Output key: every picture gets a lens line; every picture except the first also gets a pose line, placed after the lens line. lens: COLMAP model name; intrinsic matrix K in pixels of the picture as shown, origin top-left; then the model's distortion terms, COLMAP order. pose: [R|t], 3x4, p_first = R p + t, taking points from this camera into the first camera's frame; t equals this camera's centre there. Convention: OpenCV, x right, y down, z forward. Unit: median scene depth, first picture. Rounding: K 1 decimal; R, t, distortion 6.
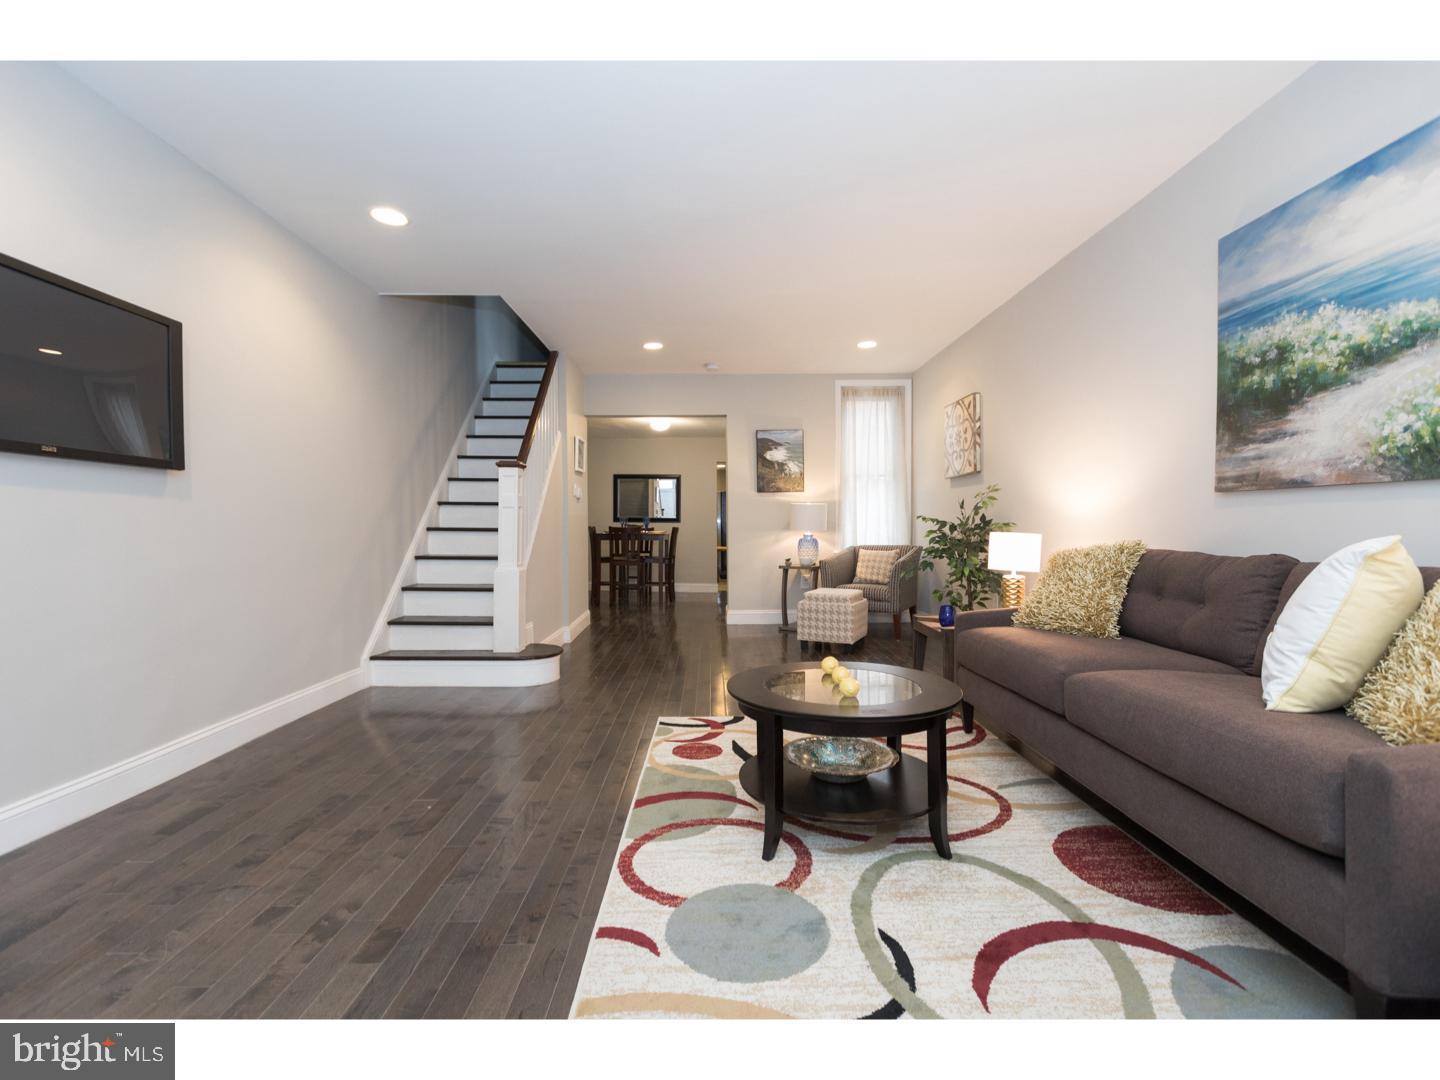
lens RADIAL K [[639.1, 0, 721.4], [0, 639.1, 536.0], [0, 0, 1]] dist [-0.001577, -0.000063]
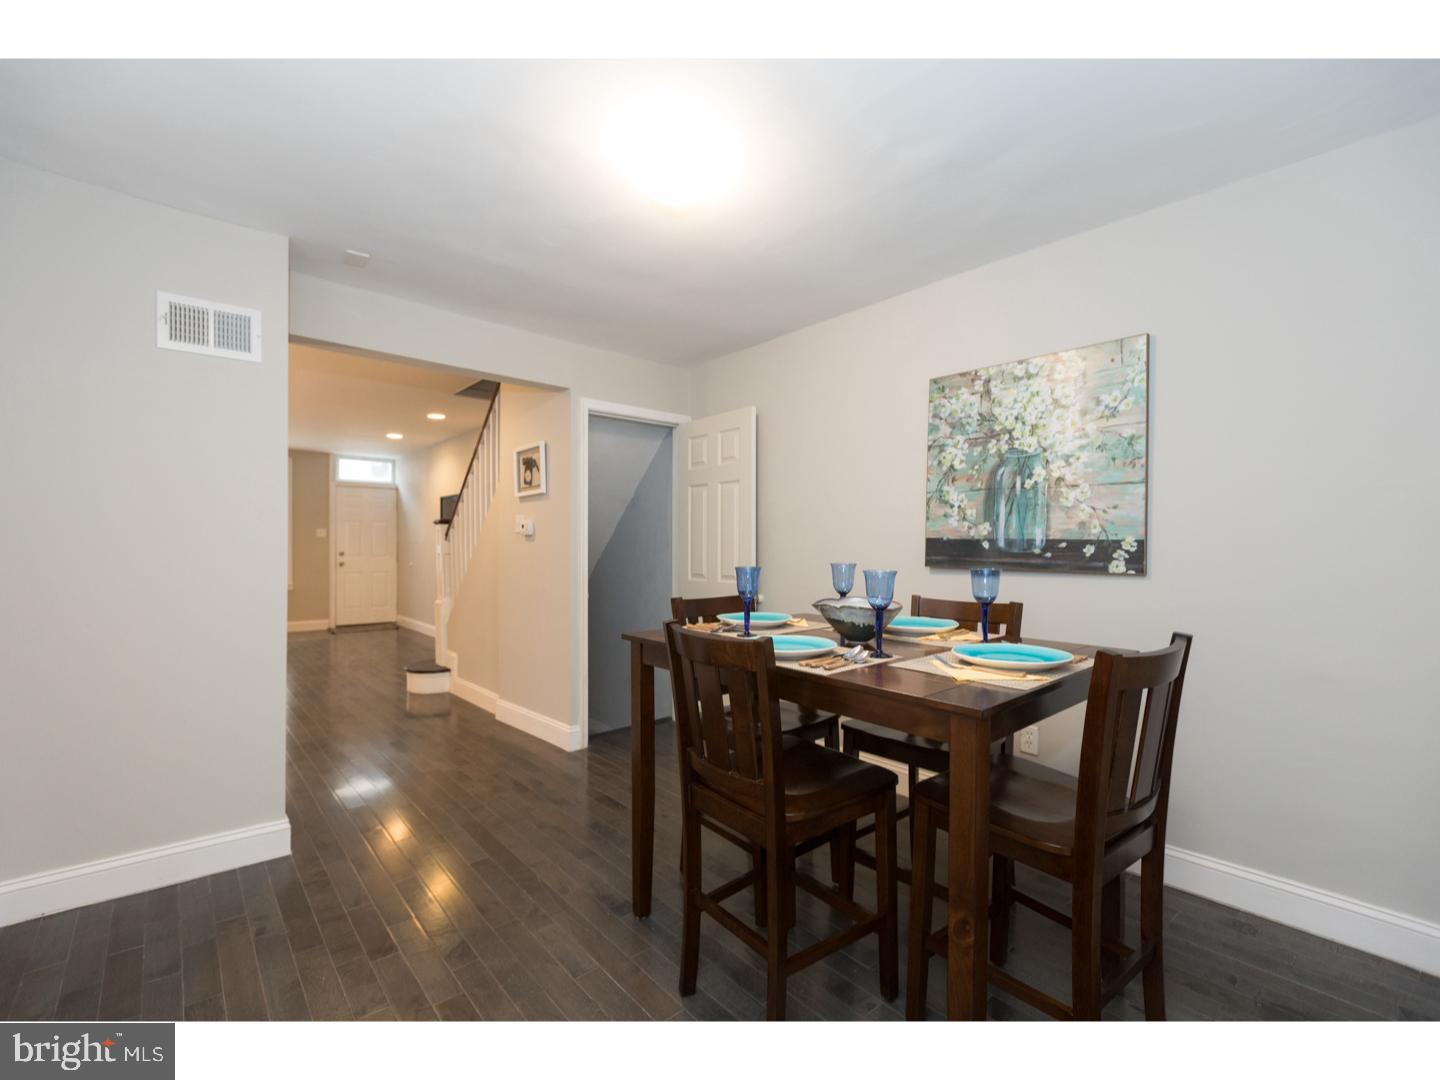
lens RADIAL K [[649.3, 0, 718.4], [0, 649.3, 547.5], [0, 0, 1]] dist [0.000475, 0.000035]
pose [[-0.769697, 0.009156, -0.638344, 0.133052], [-0.004323, 0.999799, 0.019553, -0.132640], [0.638395, 0.017810, -0.769503, 3.648836]]
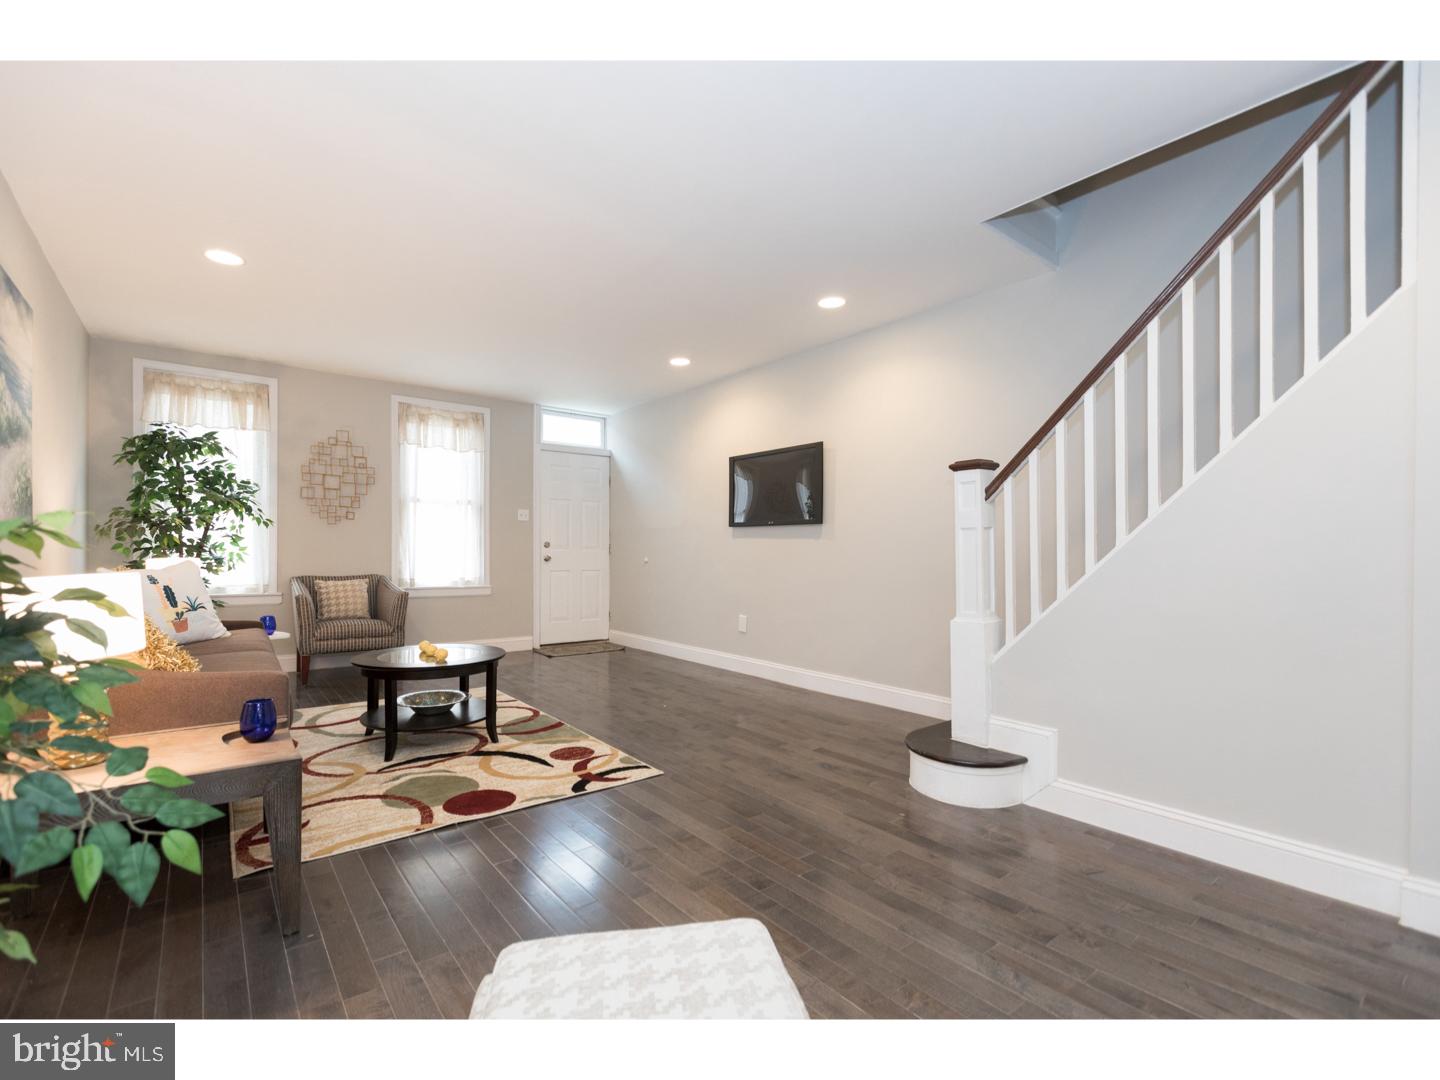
lens RADIAL K [[660.4, 0, 683.5], [0, 660.4, 548.4], [0, 0, 1]] dist [-0.000707, -0.000762]
pose [[-0.820577, 0.003482, -0.571526, 0.481548], [-0.003561, 0.999931, 0.011204, -0.041004], [0.571525, 0.011229, -0.820508, 2.129072]]
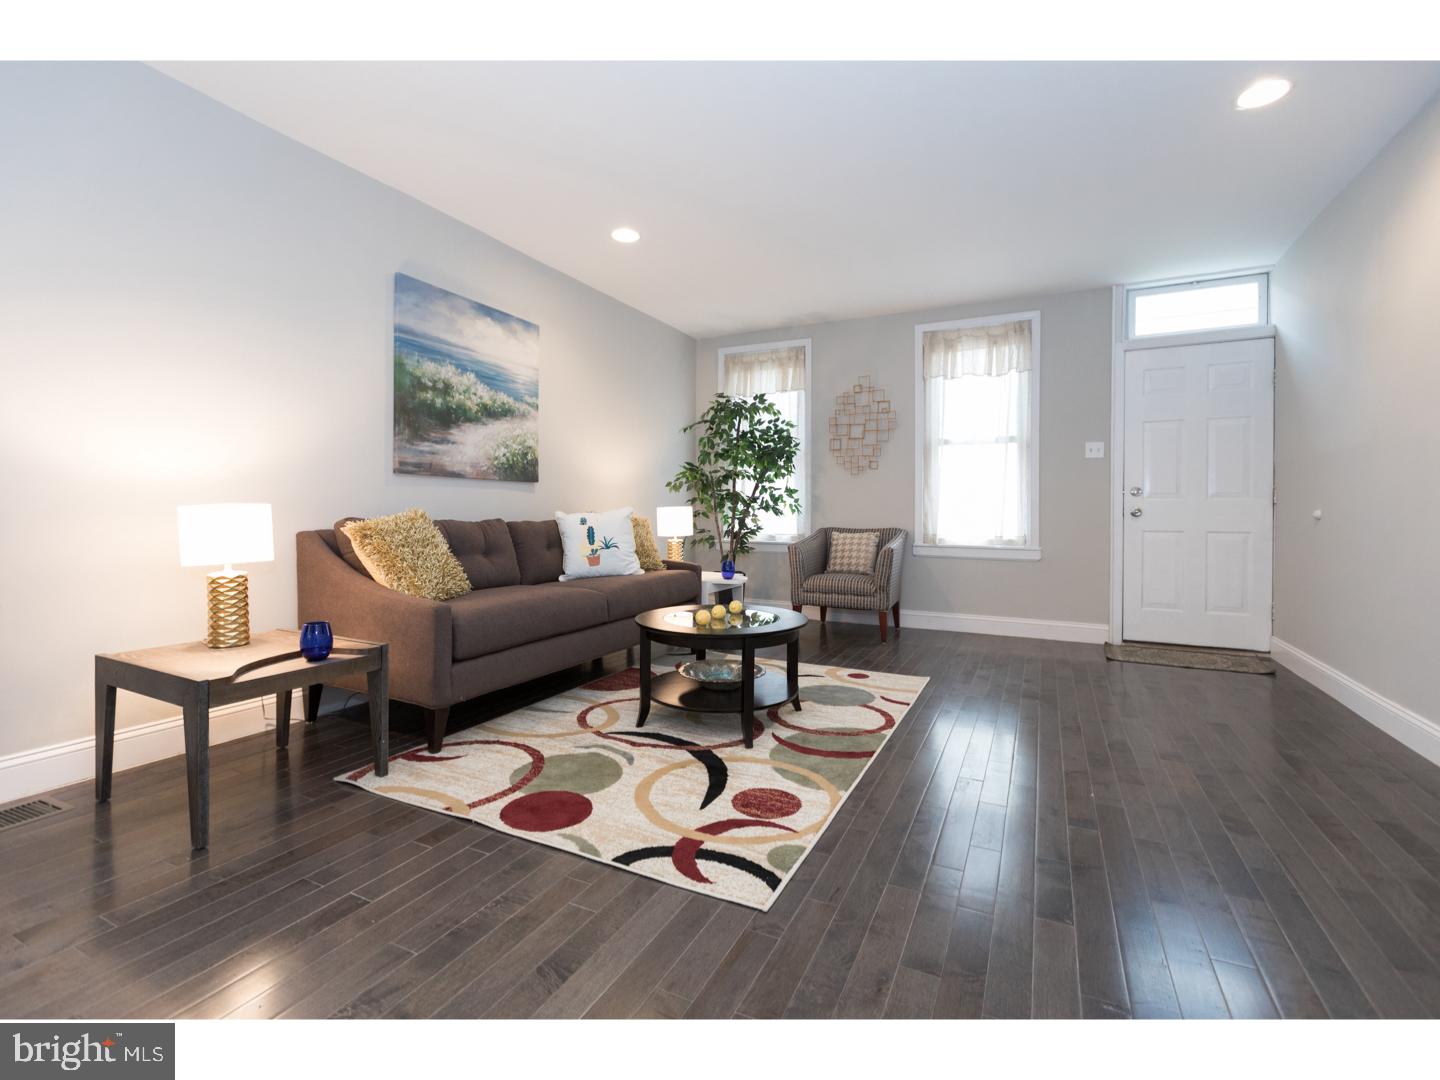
lens RADIAL K [[636.3, 0, 712.2], [0, 636.3, 513.4], [0, 0, 1]] dist [0.002528, 0.000321]
pose [[-0.880705, 0.002645, 0.473657, -0.334533], [0.009070, 0.999895, 0.011280, 0.001754], [-0.473577, 0.014230, -0.880637, 1.705980]]
